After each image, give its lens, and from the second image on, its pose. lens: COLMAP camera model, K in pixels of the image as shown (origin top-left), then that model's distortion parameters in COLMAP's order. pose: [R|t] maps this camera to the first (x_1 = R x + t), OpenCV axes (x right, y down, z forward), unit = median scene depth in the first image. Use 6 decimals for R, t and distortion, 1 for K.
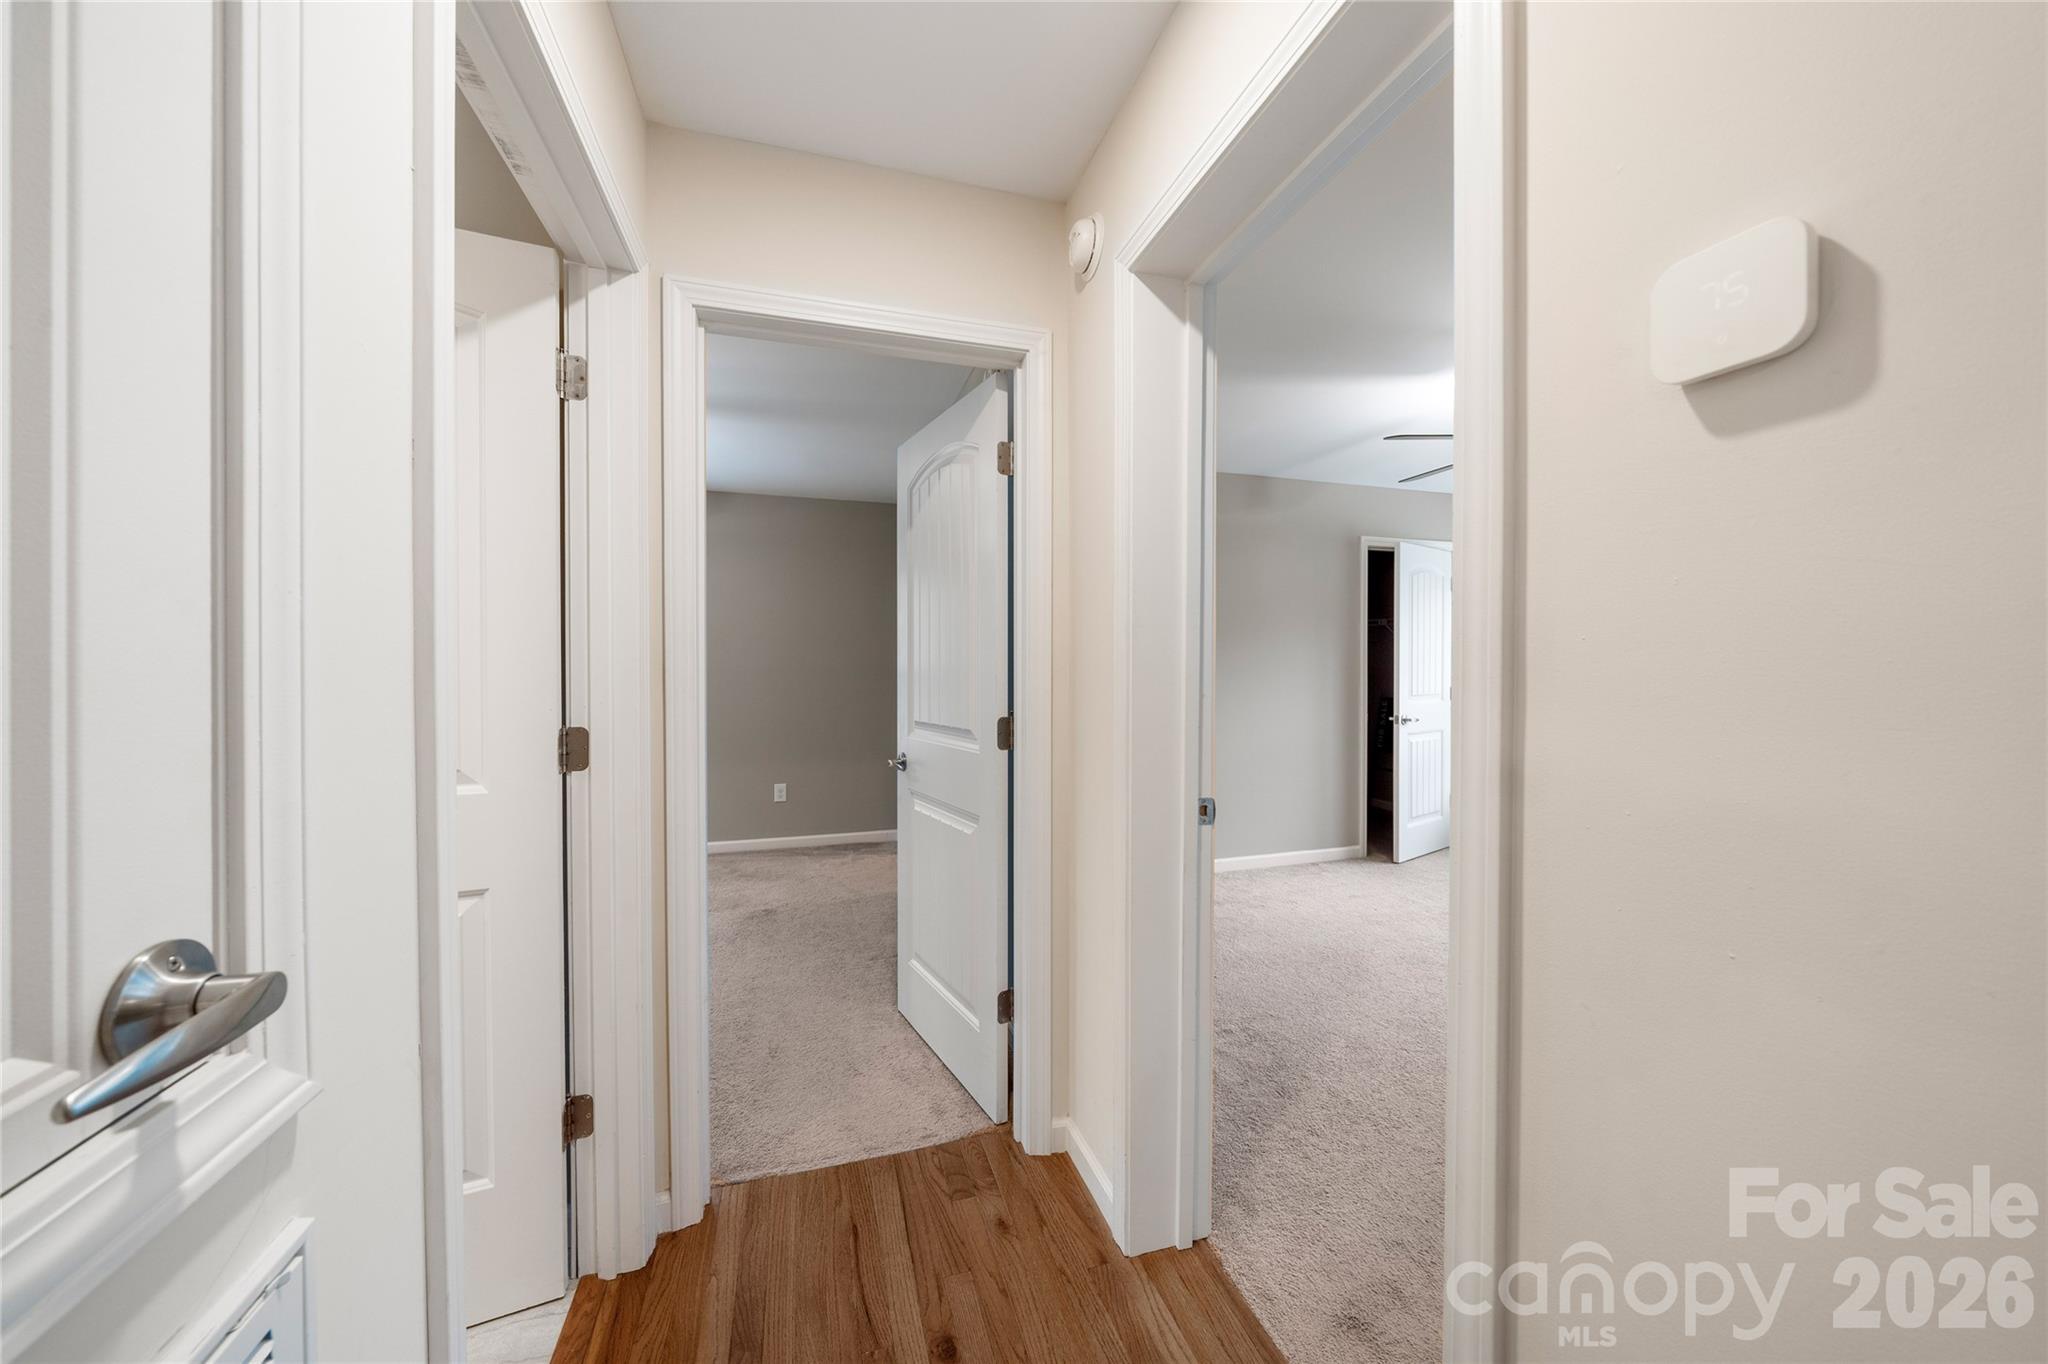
lens RADIAL K [[704.8, 0, 1028.8], [0, 704.8, 672.5], [0, 0, 1]] dist [-0.002450, -0.000046]
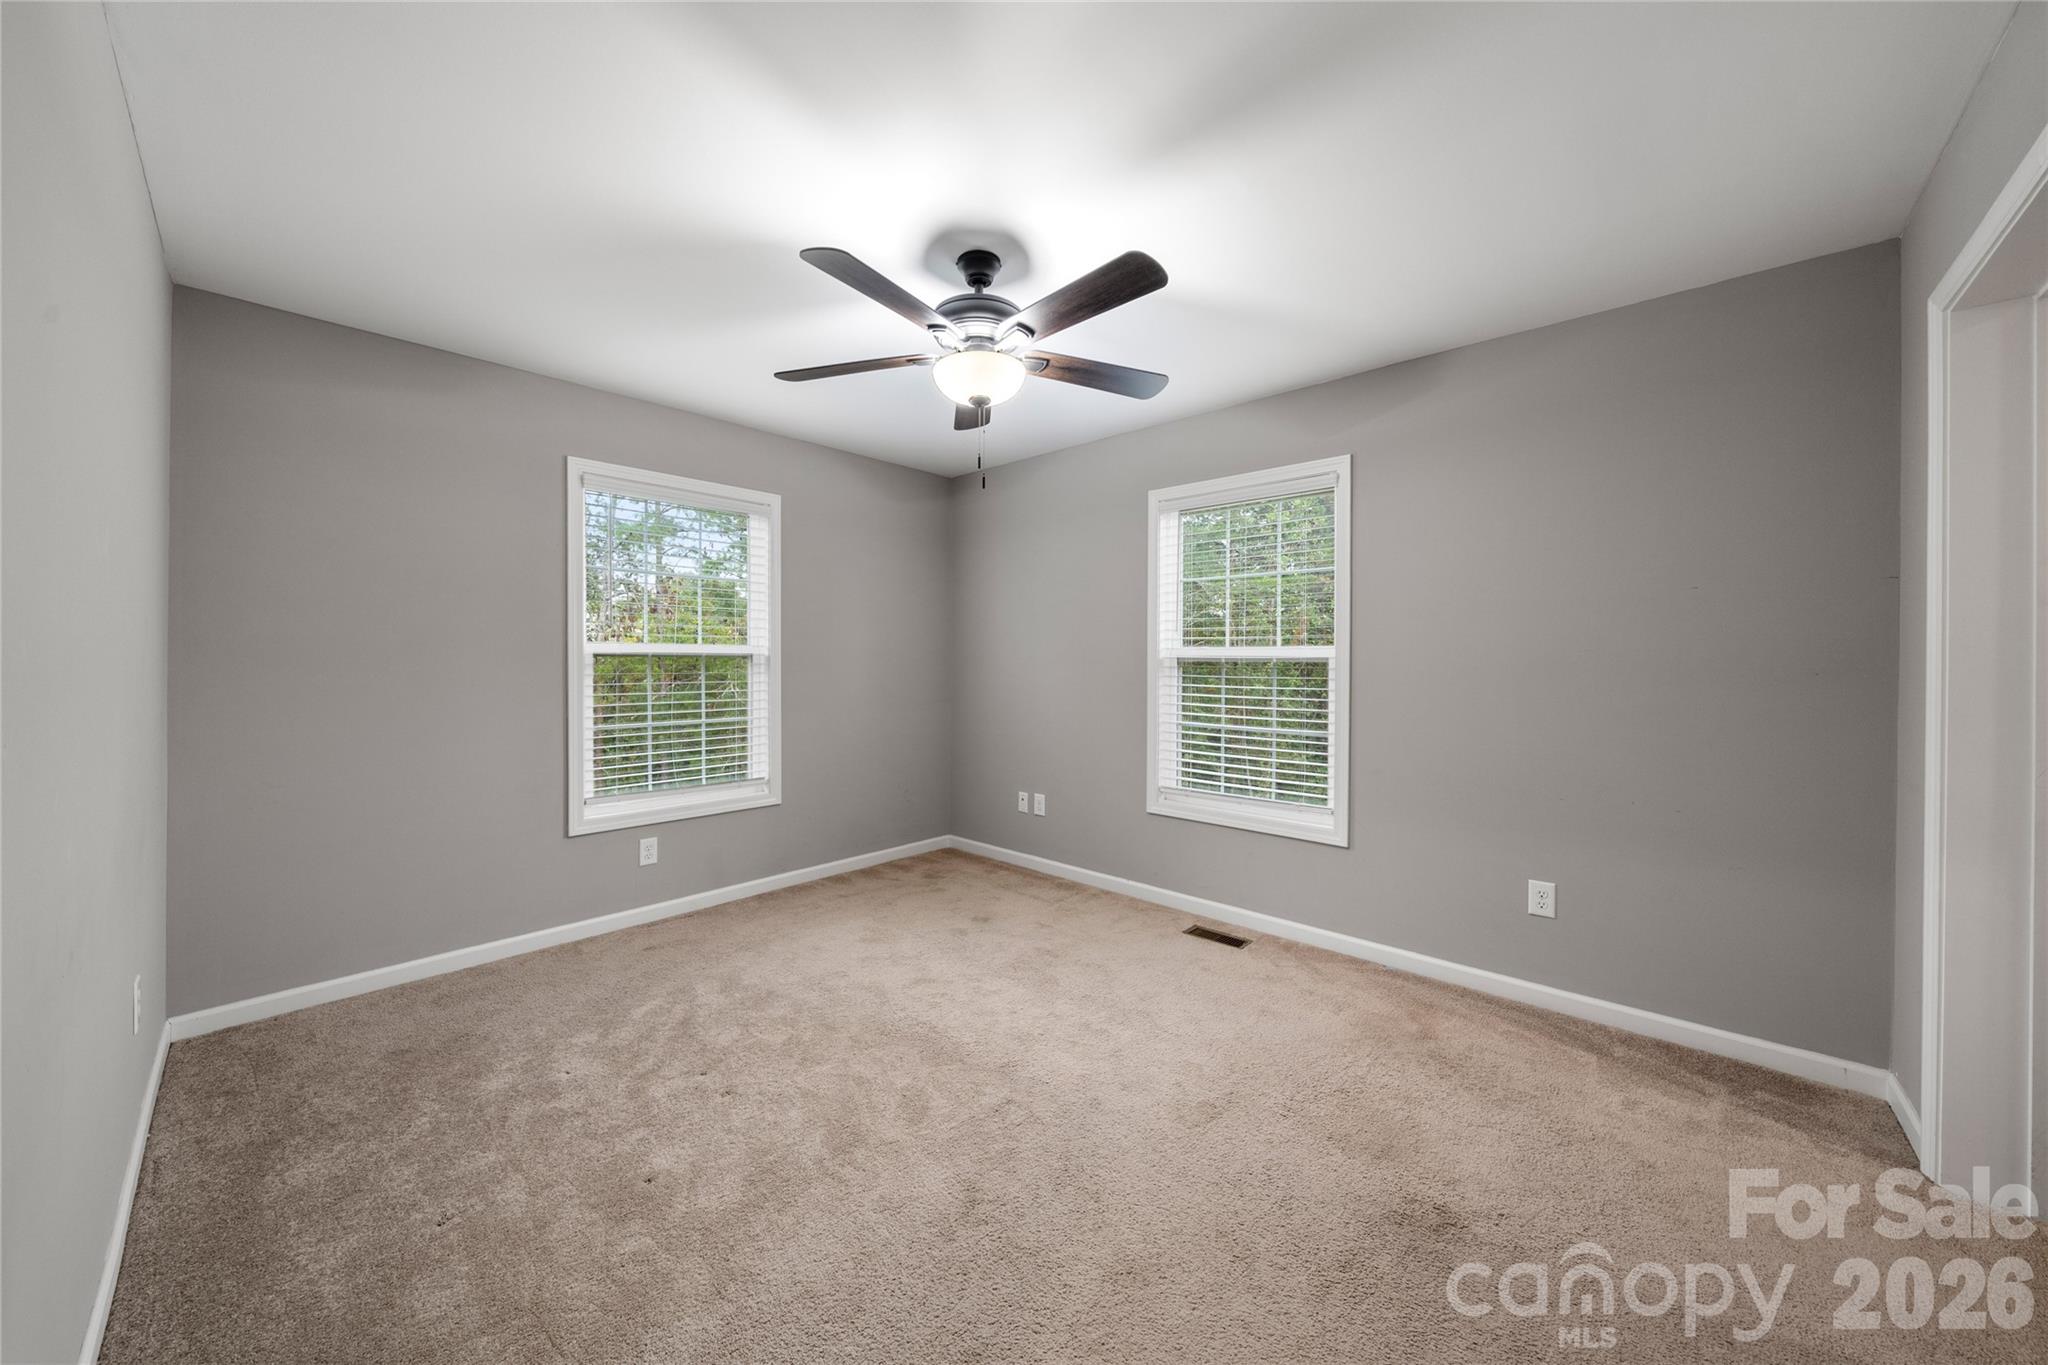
lens RADIAL K [[704.8, 0, 1028.8], [0, 704.8, 673.0], [0, 0, 1]] dist [-0.002450, -0.000046]
pose [[0.501363, 0.007399, -0.865205, -0.109899], [-0.003860, 0.999973, 0.006315, 0.001865], [0.865228, 0.000174, 0.501378, 0.484454]]
